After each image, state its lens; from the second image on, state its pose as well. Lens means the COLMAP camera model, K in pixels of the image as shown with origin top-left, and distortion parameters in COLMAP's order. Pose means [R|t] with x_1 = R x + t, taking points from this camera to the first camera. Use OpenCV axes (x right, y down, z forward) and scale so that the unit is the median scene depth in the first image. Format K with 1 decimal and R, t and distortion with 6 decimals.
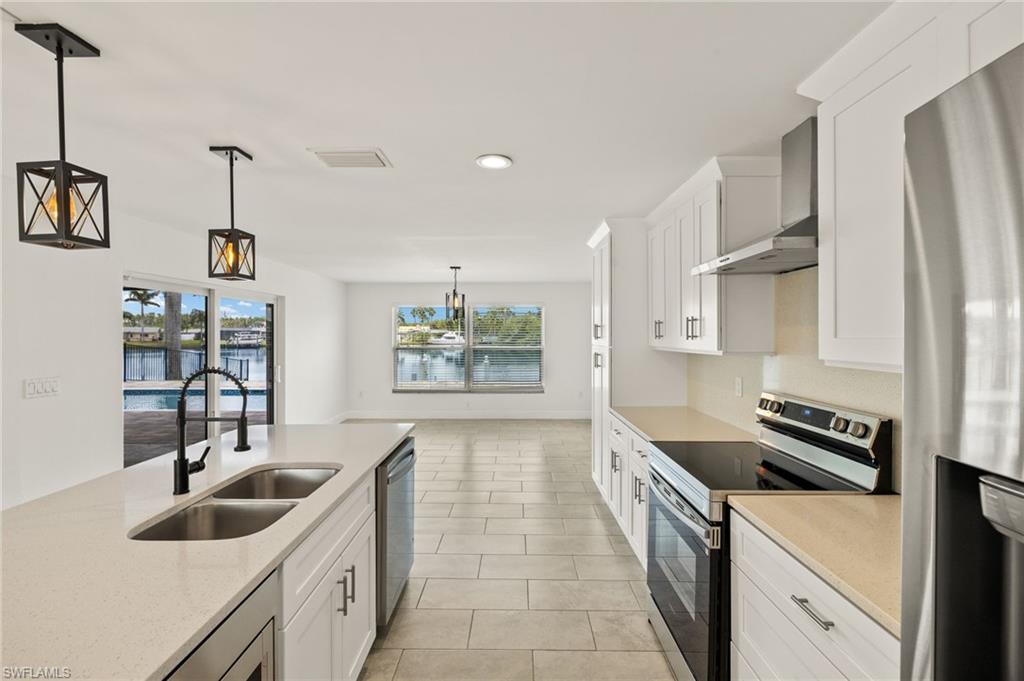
lens RADIAL K [[445.7, 0, 508.7], [0, 445.7, 333.9], [0, 0, 1]] dist [-0.022851, 0.000017]
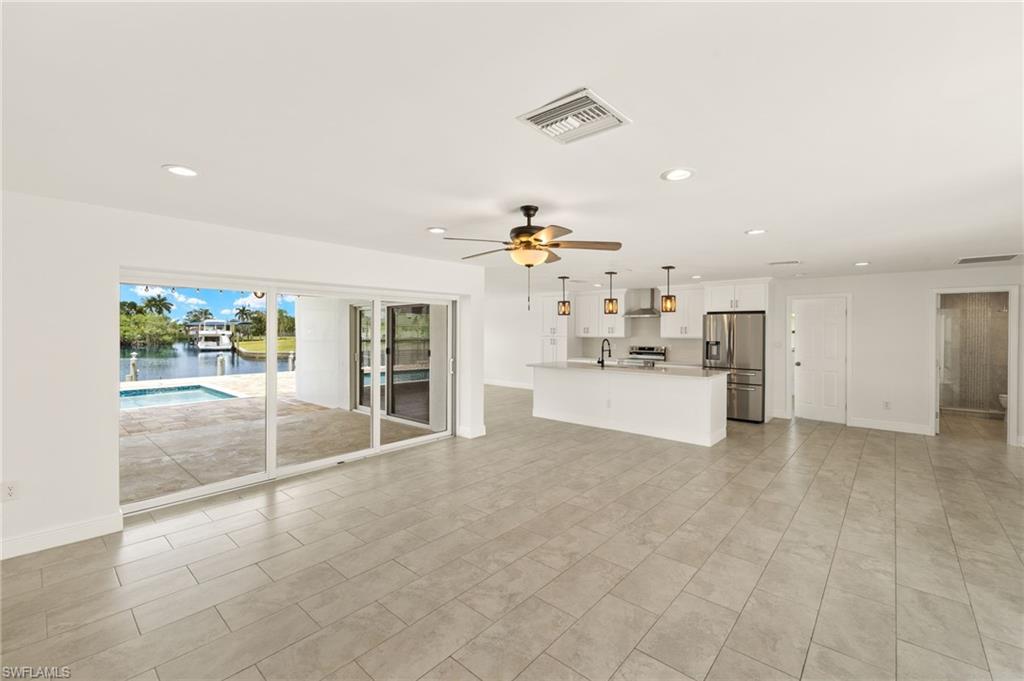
lens RADIAL K [[427.9, 0, 514.4], [0, 427.9, 335.4], [0, 0, 1]] dist [0.000752, -0.000031]
pose [[0.657029, -0.005044, 0.753848, -2.382223], [-0.001919, 0.999963, 0.008363, 0.000286], [-0.753862, -0.006941, 0.656996, -0.606271]]
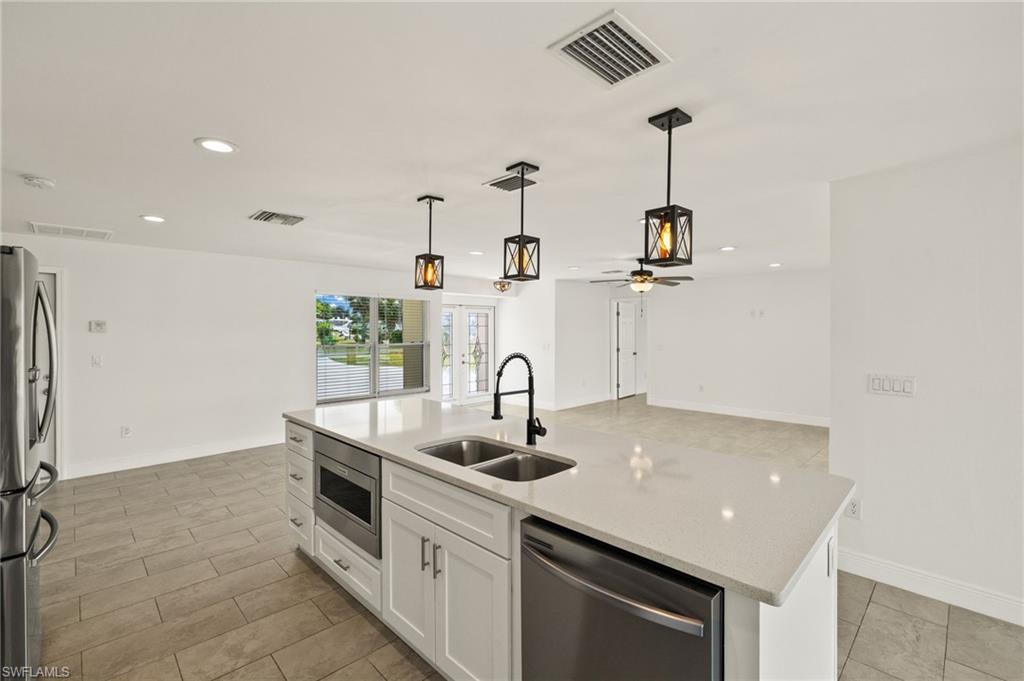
lens RADIAL K [[456.4, 0, 515.8], [0, 456.4, 325.8], [0, 0, 1]] dist [-0.001559, 0.000189]
pose [[-0.703041, -0.005989, -0.711124, 0.163530], [-0.002246, 0.999978, -0.006200, -0.002509], [0.711146, -0.002762, -0.703039, 1.024741]]
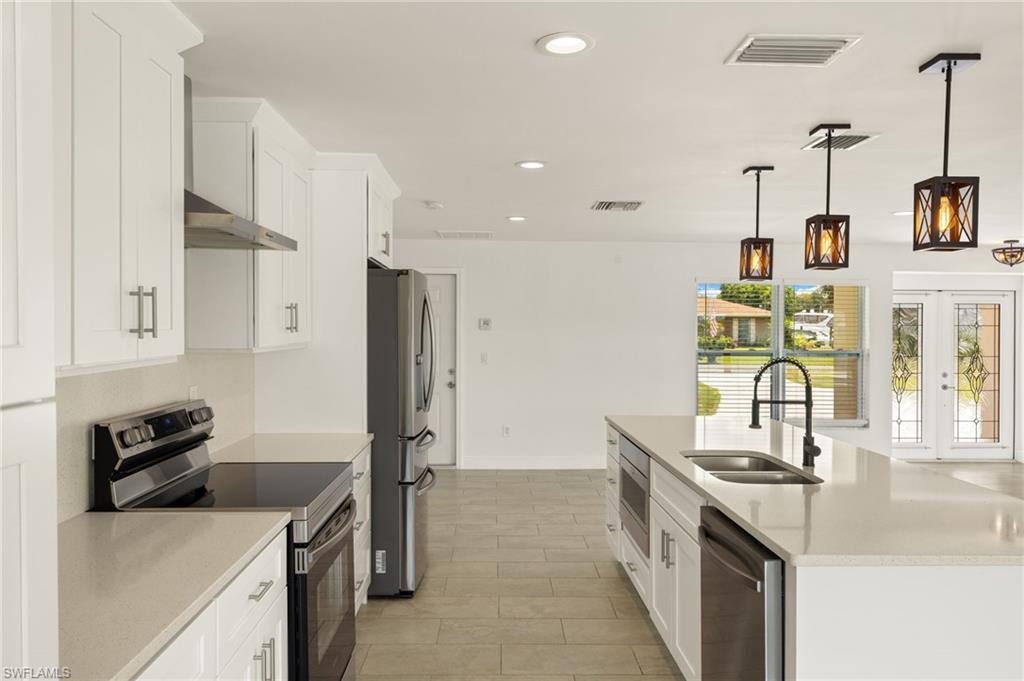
lens RADIAL K [[761.2, 0, 514.6], [0, 761.2, 332.0], [0, 0, 1]] dist [-0.000674, 0.000376]
pose [[-0.999204, -0.009314, -0.038787, 0.064000], [-0.009692, 0.999907, 0.009586, -0.004992], [0.038694, 0.009955, -0.999202, 1.547212]]
